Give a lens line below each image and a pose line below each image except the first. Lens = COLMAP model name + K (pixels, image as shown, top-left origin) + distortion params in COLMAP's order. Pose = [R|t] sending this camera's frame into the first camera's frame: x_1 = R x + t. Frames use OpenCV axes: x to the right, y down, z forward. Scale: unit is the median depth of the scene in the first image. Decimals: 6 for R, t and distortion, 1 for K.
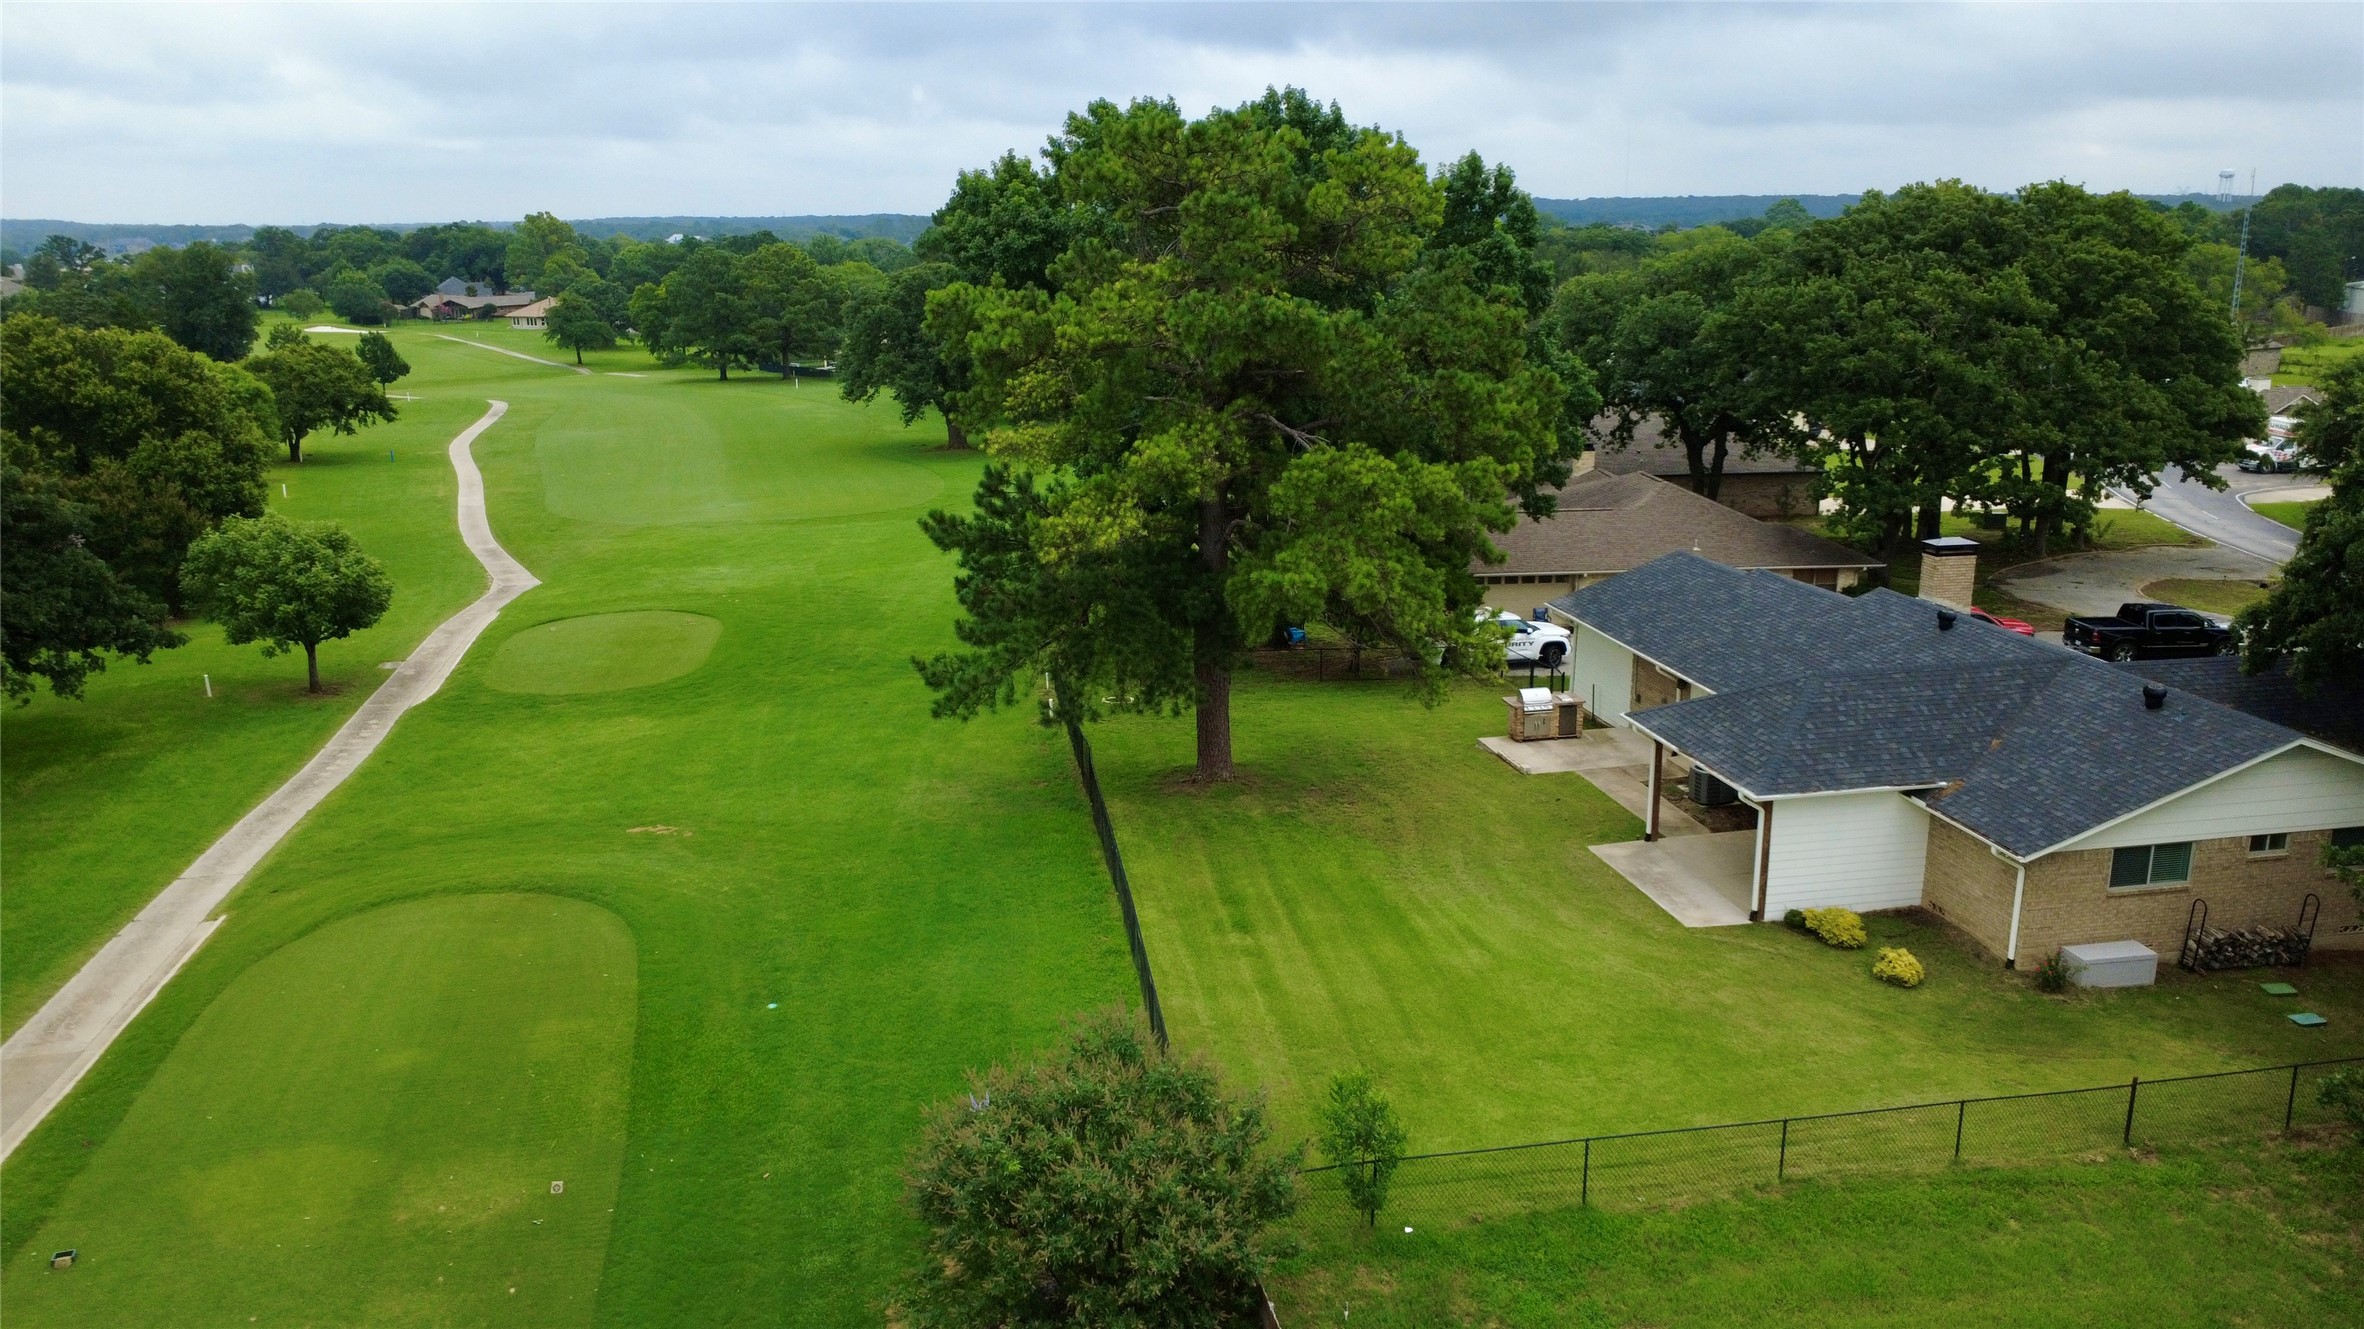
lens RADIAL K [[1737.8, 0, 1182.0], [0, 1737.8, 664.5], [0, 0, 1]] dist [-0.003270, -0.001166]
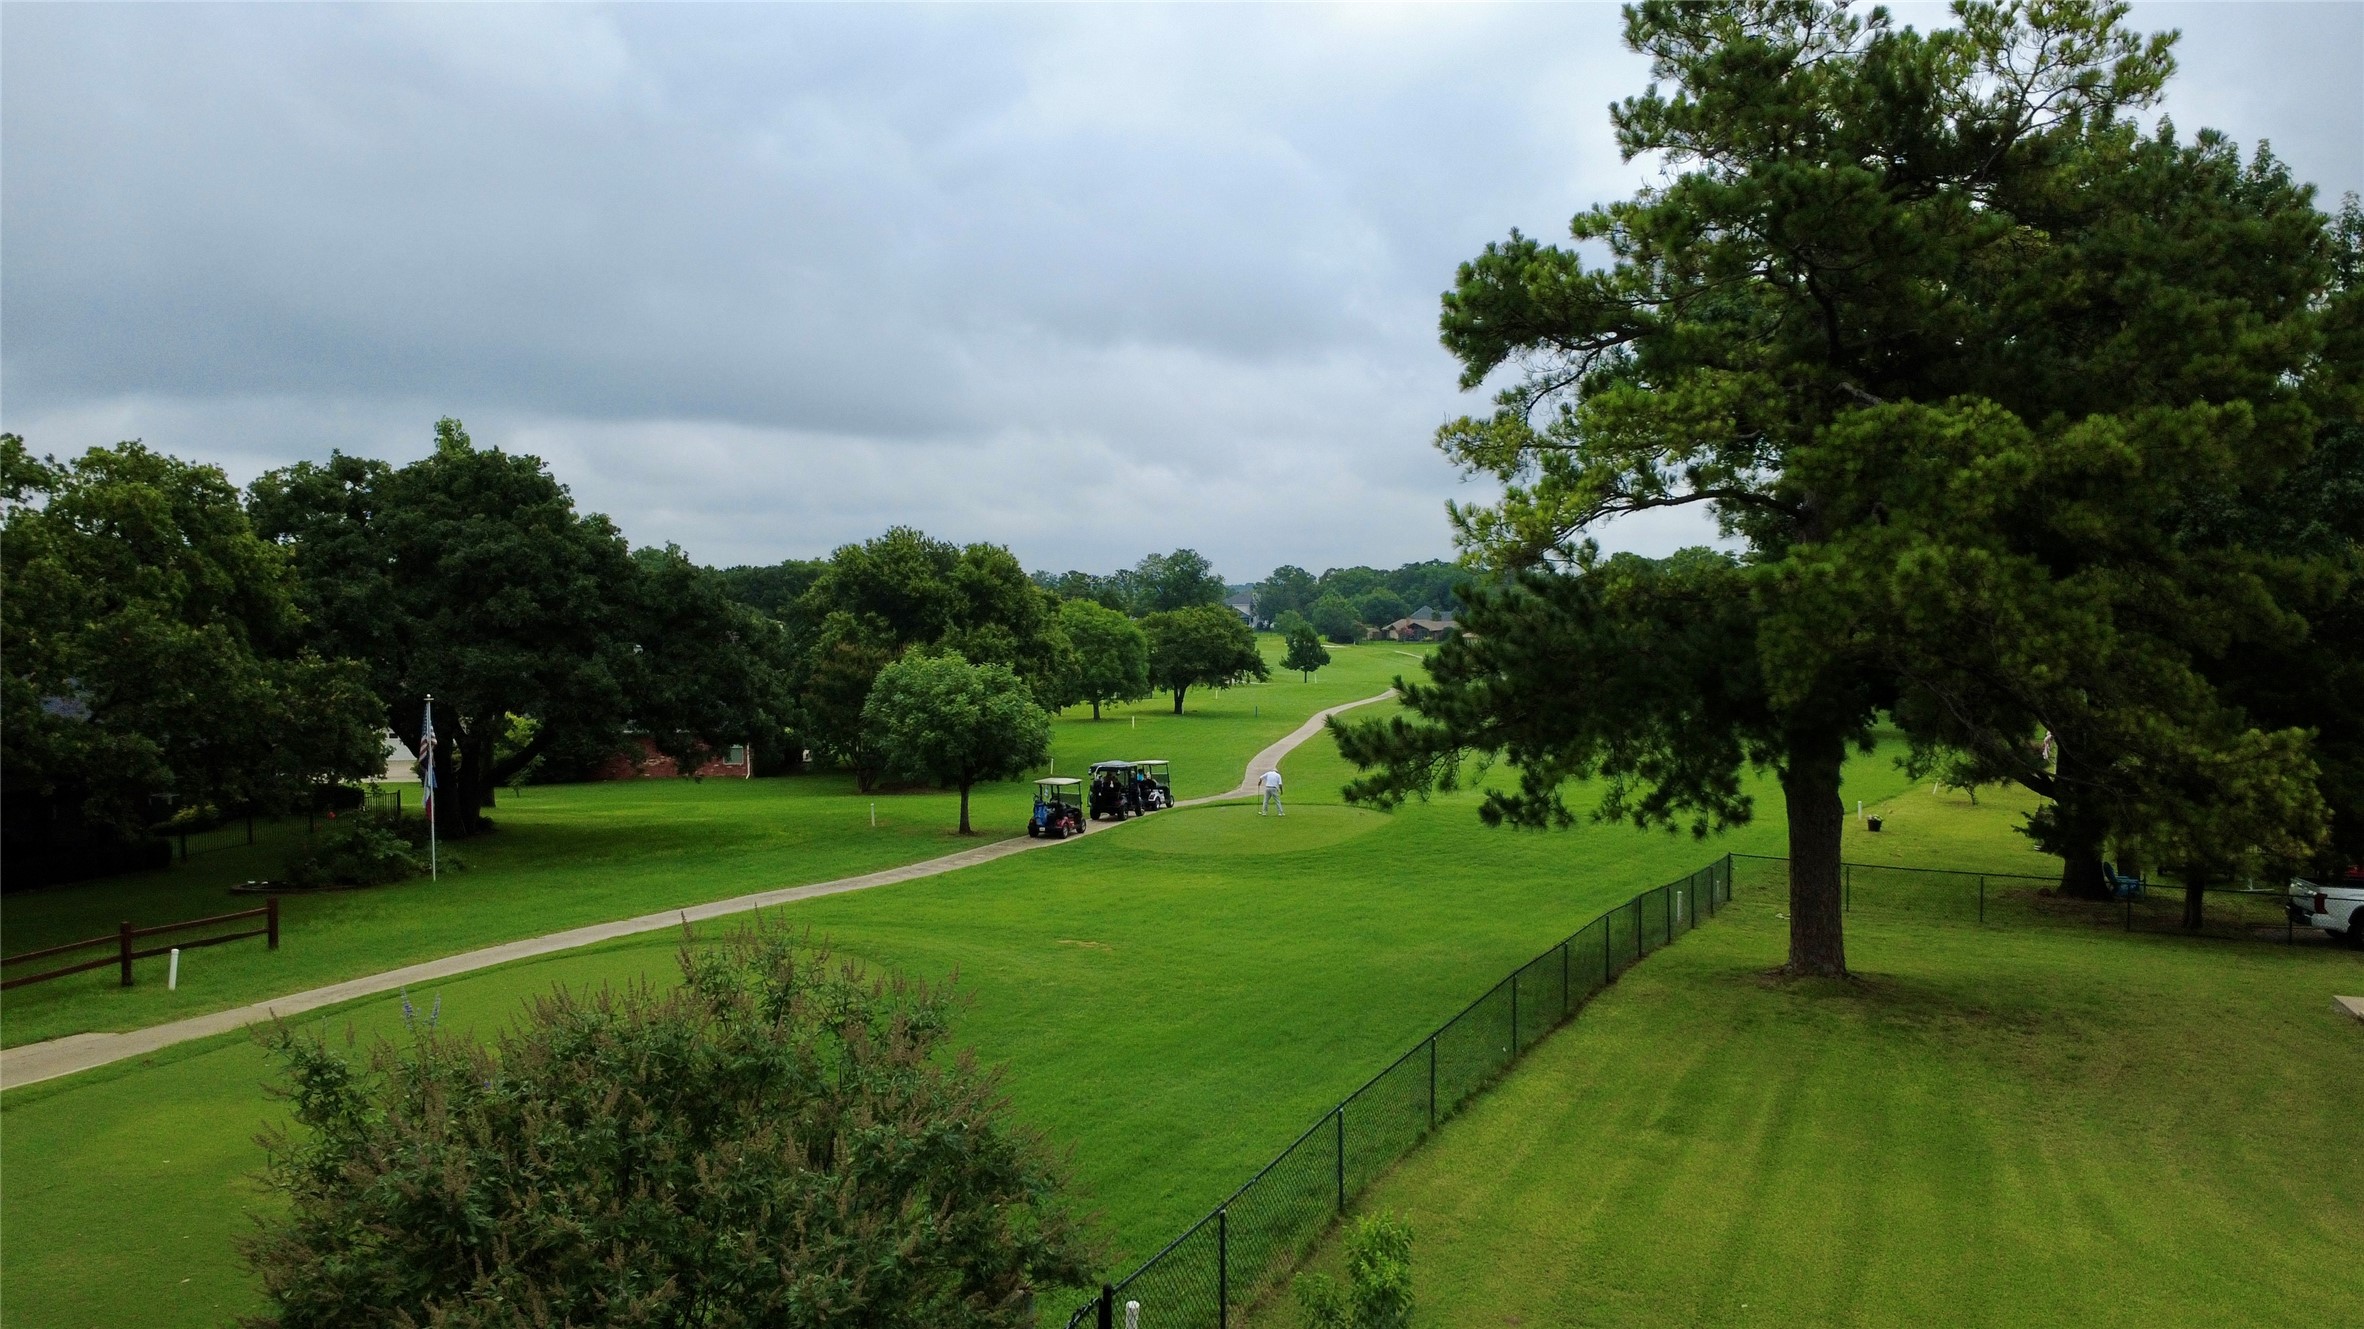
lens RADIAL K [[1737.8, 0, 1182.0], [0, 1737.8, 664.5], [0, 0, 1]] dist [-0.003270, -0.001166]
pose [[0.847387, 0.022101, -0.530516, 0.166252], [-0.131036, 0.976935, -0.168603, 0.094653], [0.514554, 0.212389, 0.830738, 0.294661]]
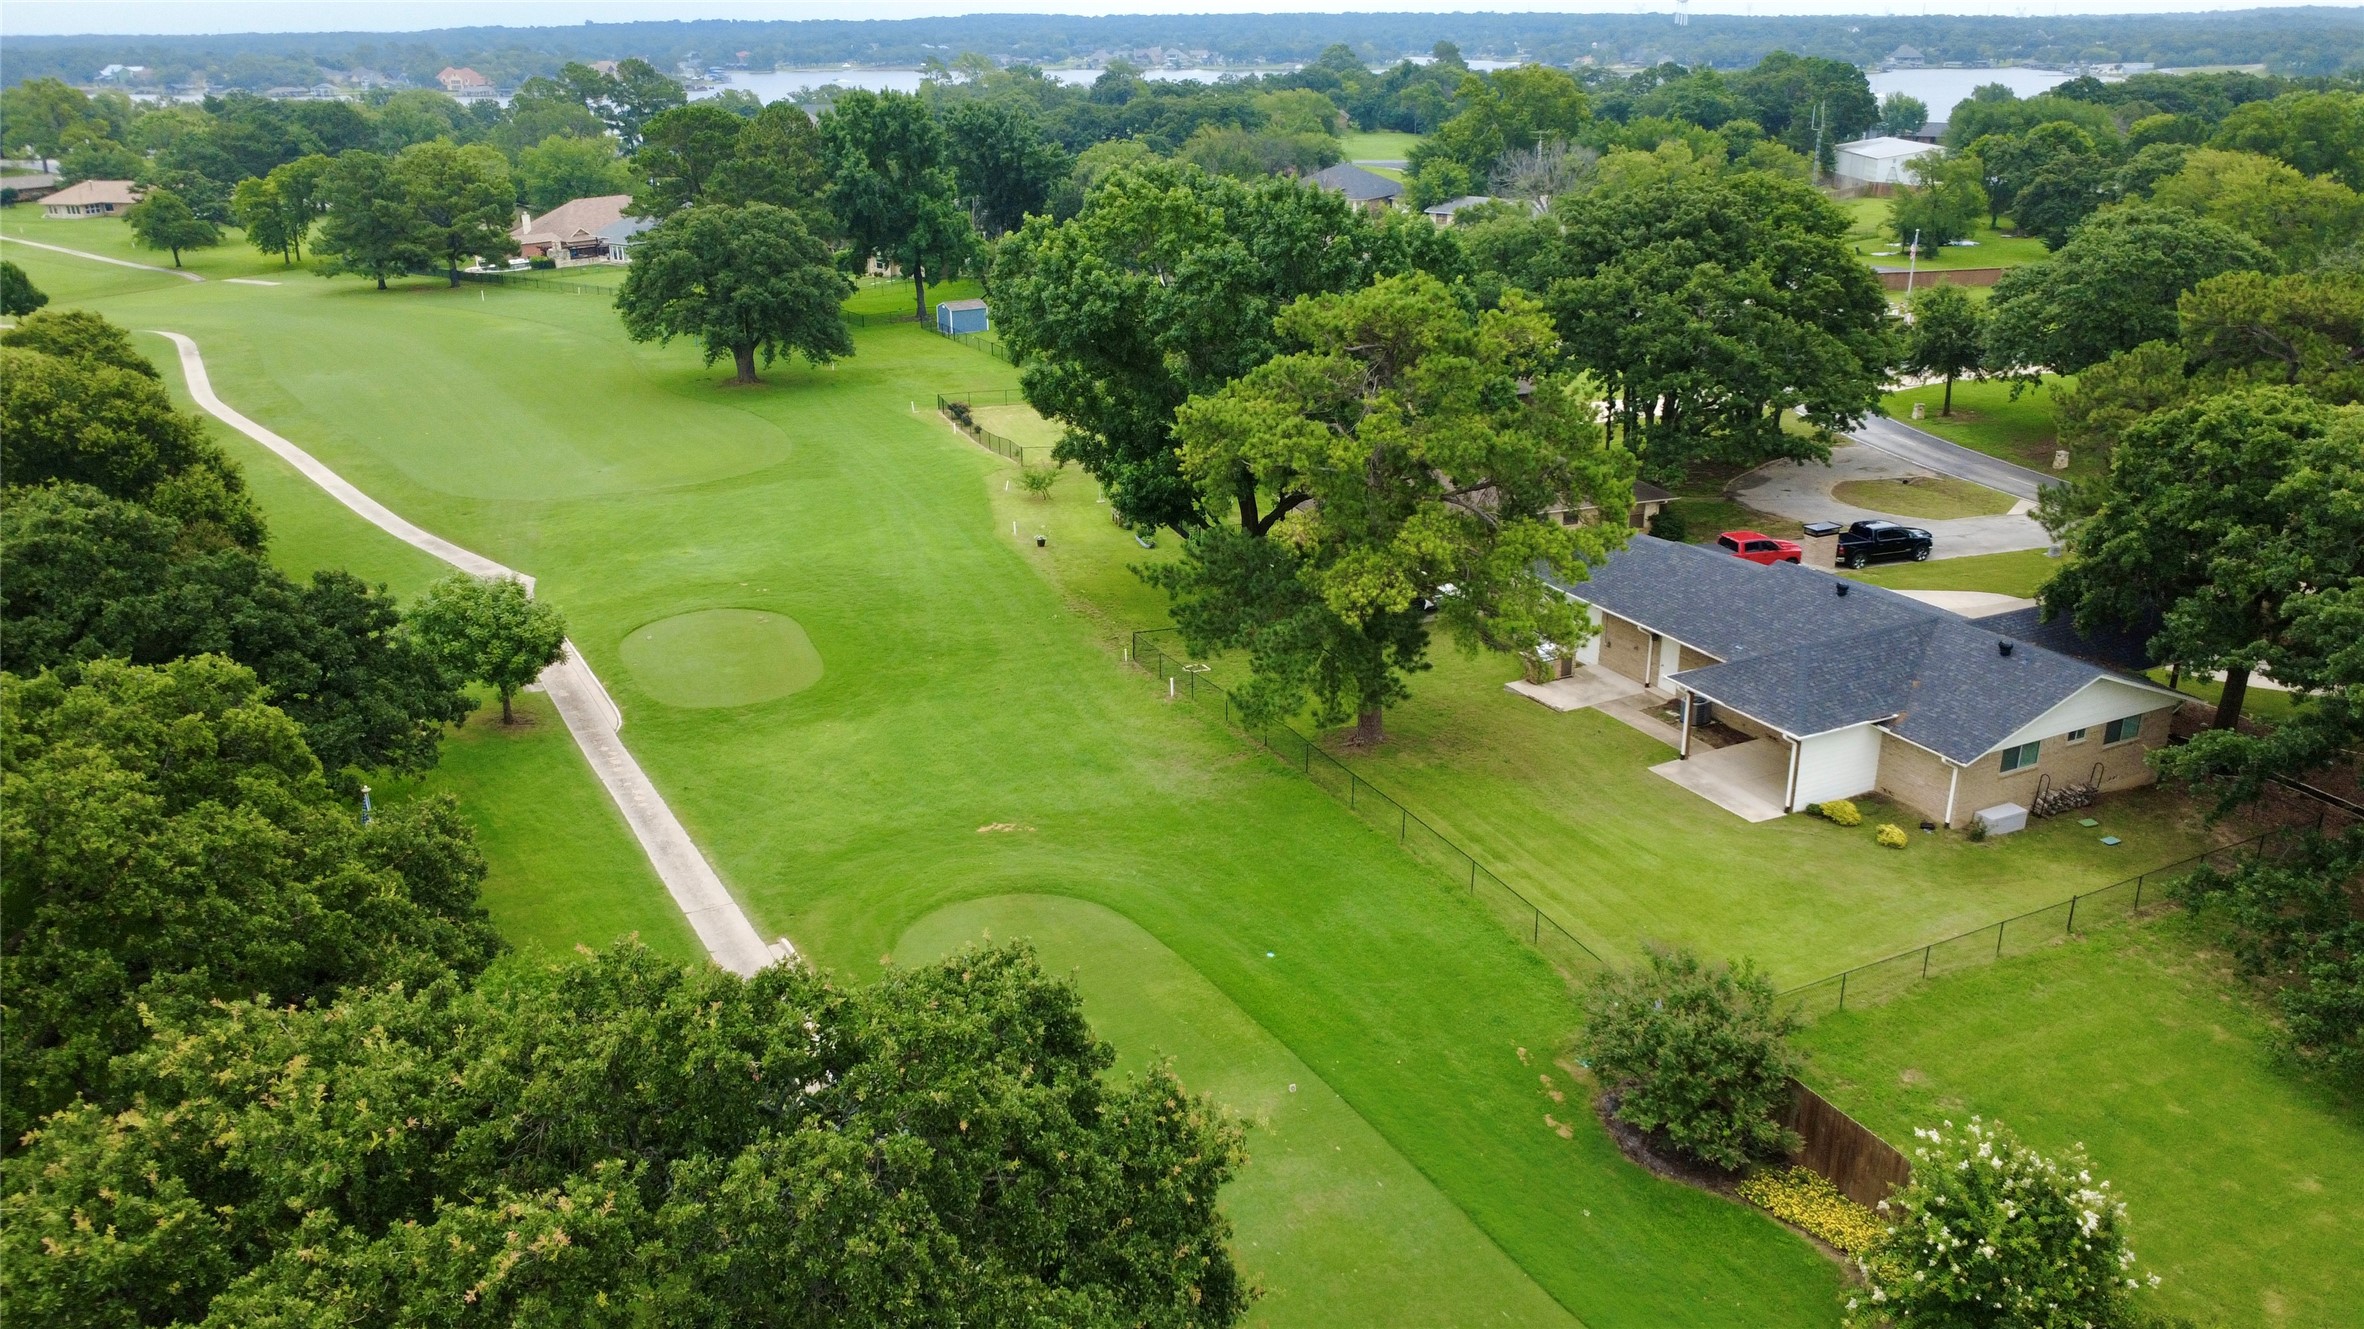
lens RADIAL K [[1737.8, 0, 1182.0], [0, 1737.8, 664.5], [0, 0, 1]] dist [-0.003270, -0.001166]
pose [[0.963559, -0.091974, 0.251186, -0.462556], [0.066375, 0.991871, 0.108565, -0.153012], [-0.259129, -0.087936, 0.961831, -0.278142]]
